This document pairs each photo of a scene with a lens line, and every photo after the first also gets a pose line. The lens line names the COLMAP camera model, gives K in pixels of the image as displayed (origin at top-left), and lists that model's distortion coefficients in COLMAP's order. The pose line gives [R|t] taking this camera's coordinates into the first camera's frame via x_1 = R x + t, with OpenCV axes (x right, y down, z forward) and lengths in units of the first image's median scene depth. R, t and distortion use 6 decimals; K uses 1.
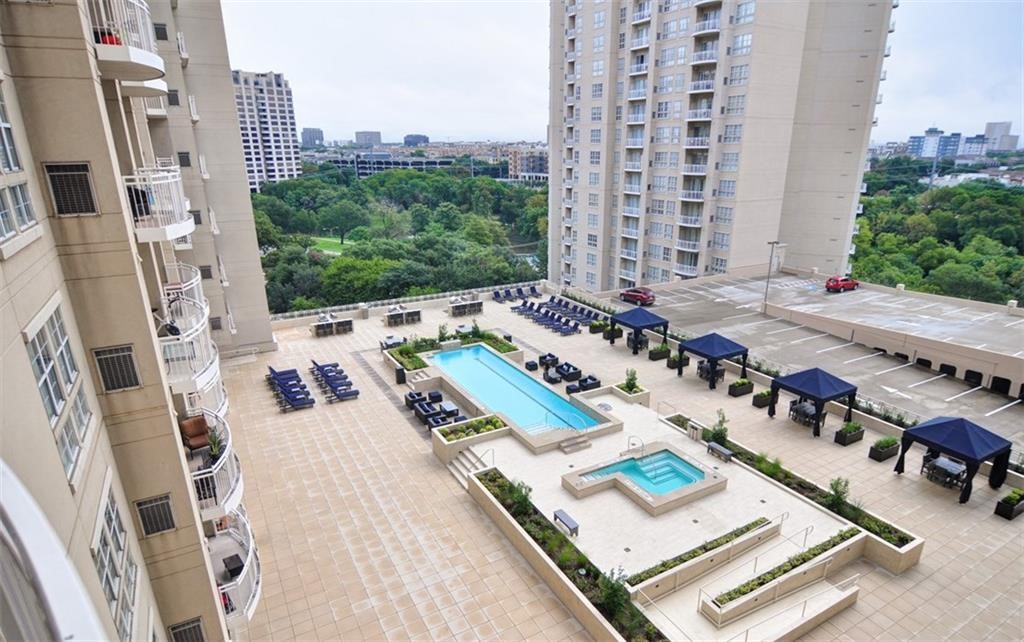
lens RADIAL K [[576.5, 0, 532.6], [0, 576.5, 356.8], [0, 0, 1]] dist [-0.013028, -0.000818]
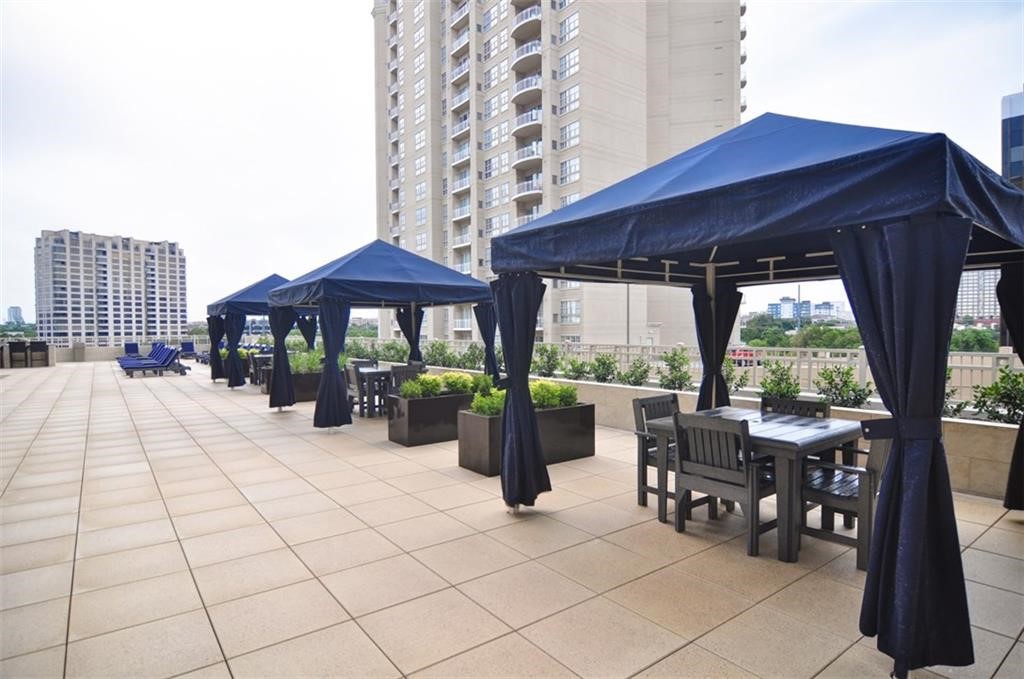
lens RADIAL K [[551.8, 0, 509.1], [0, 551.8, 341.7], [0, 0, 1]] dist [-0.001004, -0.014125]
pose [[0.993188, -0.009728, 0.116114, 0.136119], [0.046243, 0.947582, -0.316150, 0.037685], [-0.106952, 0.319365, 0.941577, 0.295690]]
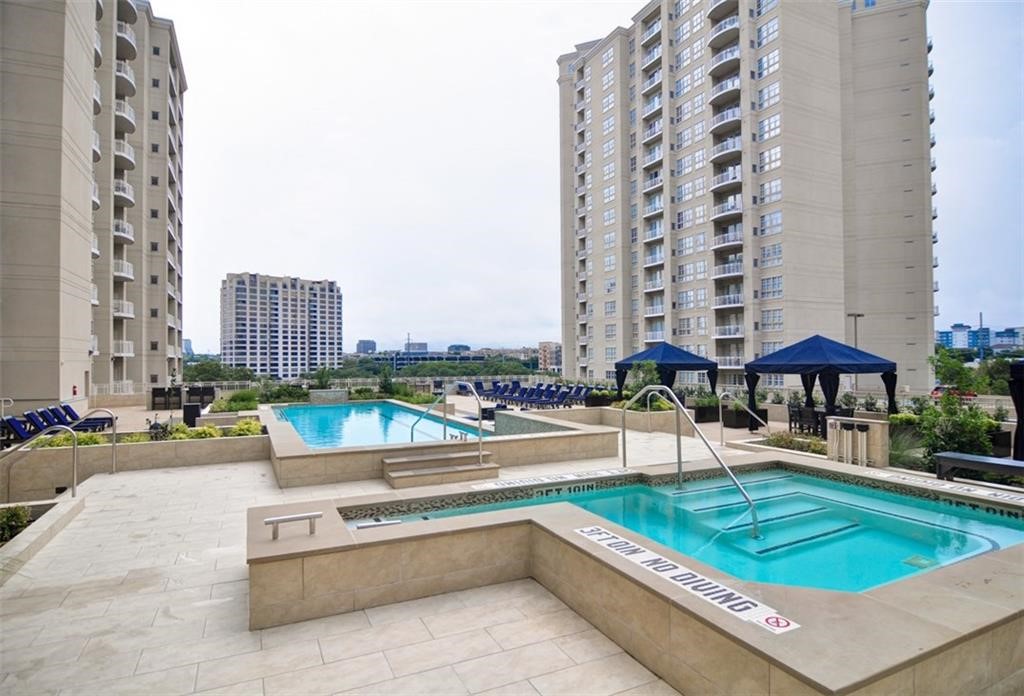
lens RADIAL K [[564.7, 0, 526.4], [0, 564.7, 354.2], [0, 0, 1]] dist [-0.012678, -0.000695]
pose [[0.997438, -0.007474, -0.071144, 0.039785], [-0.017856, 0.937036, -0.348777, 0.057677], [0.069271, 0.349154, 0.934502, 0.210963]]
